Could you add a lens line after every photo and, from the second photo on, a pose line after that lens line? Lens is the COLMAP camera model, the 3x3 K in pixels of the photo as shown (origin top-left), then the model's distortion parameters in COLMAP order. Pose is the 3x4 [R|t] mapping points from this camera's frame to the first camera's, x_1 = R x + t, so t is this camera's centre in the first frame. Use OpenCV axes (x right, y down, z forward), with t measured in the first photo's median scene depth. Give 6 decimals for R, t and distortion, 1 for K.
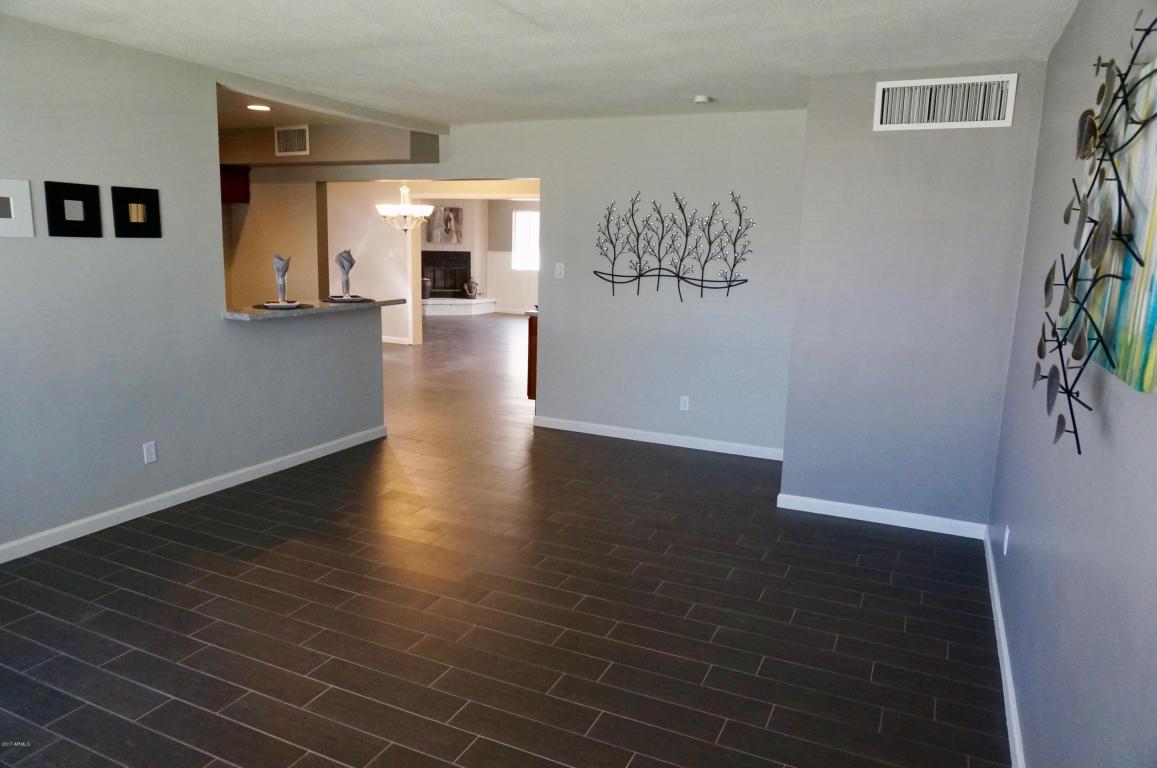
lens RADIAL K [[772.7, 0, 576.7], [0, 772.7, 384.2], [0, 0, 1]] dist [-0.022876, 0.003902]
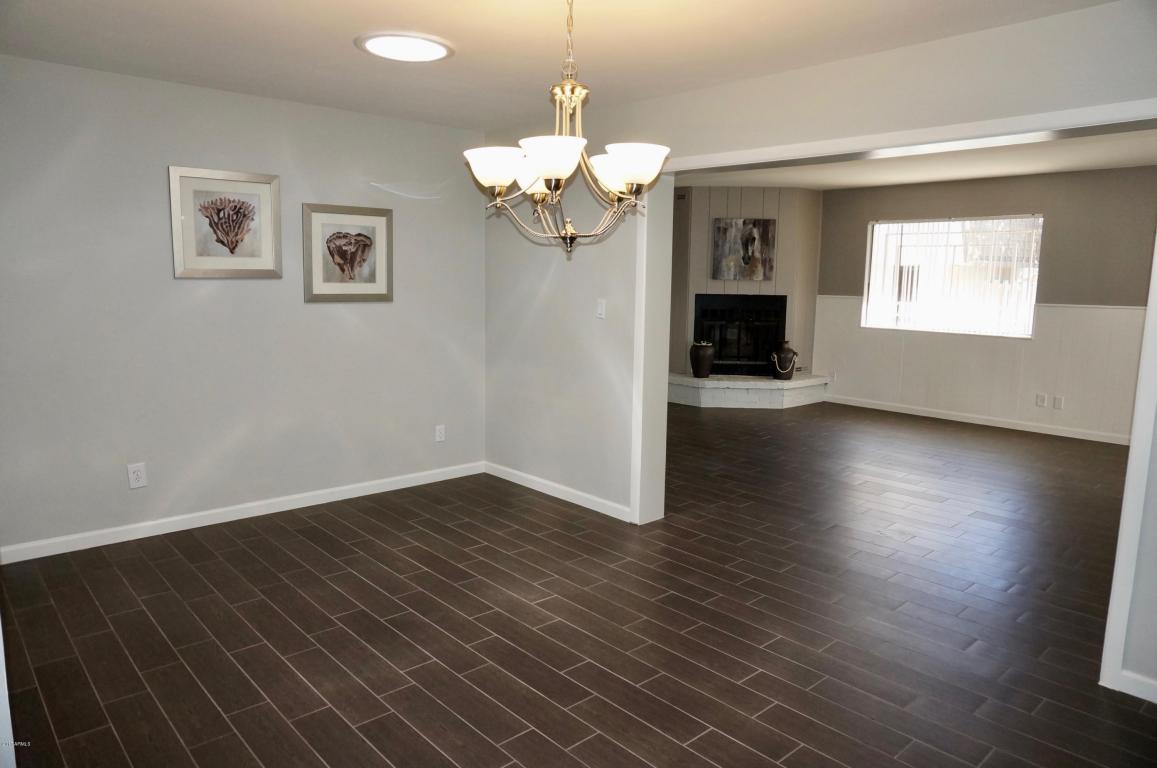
lens RADIAL K [[772.7, 0, 579.2], [0, 772.7, 384.1], [0, 0, 1]] dist [-0.022876, 0.003902]
pose [[0.924948, 0.044982, -0.377423, -0.062468], [-0.062448, 0.997463, -0.034162, -0.079000], [0.374929, 0.055168, 0.925410, 0.426765]]
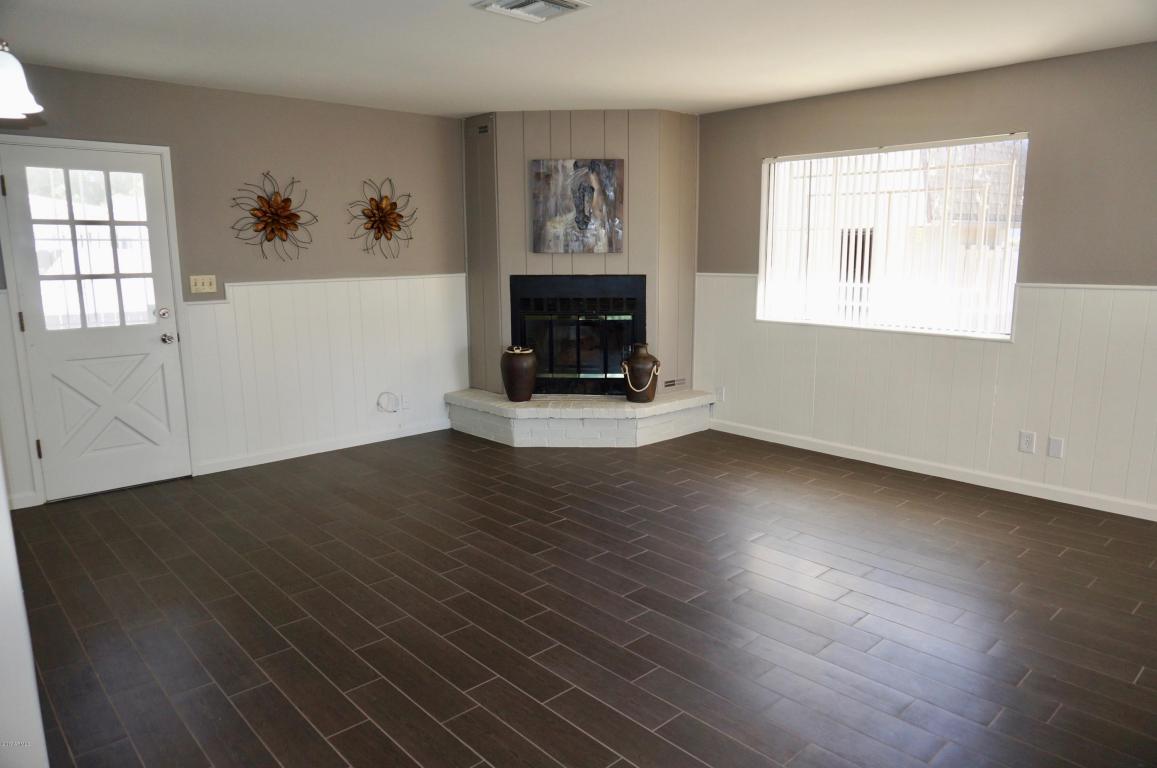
lens RADIAL K [[772.7, 0, 575.1], [0, 772.7, 381.6], [0, 0, 1]] dist [-0.022876, 0.003902]
pose [[0.929972, 0.035835, -0.365880, -0.029765], [-0.041856, 0.999087, -0.008535, -0.116283], [0.365241, 0.023251, 0.930623, 0.643902]]
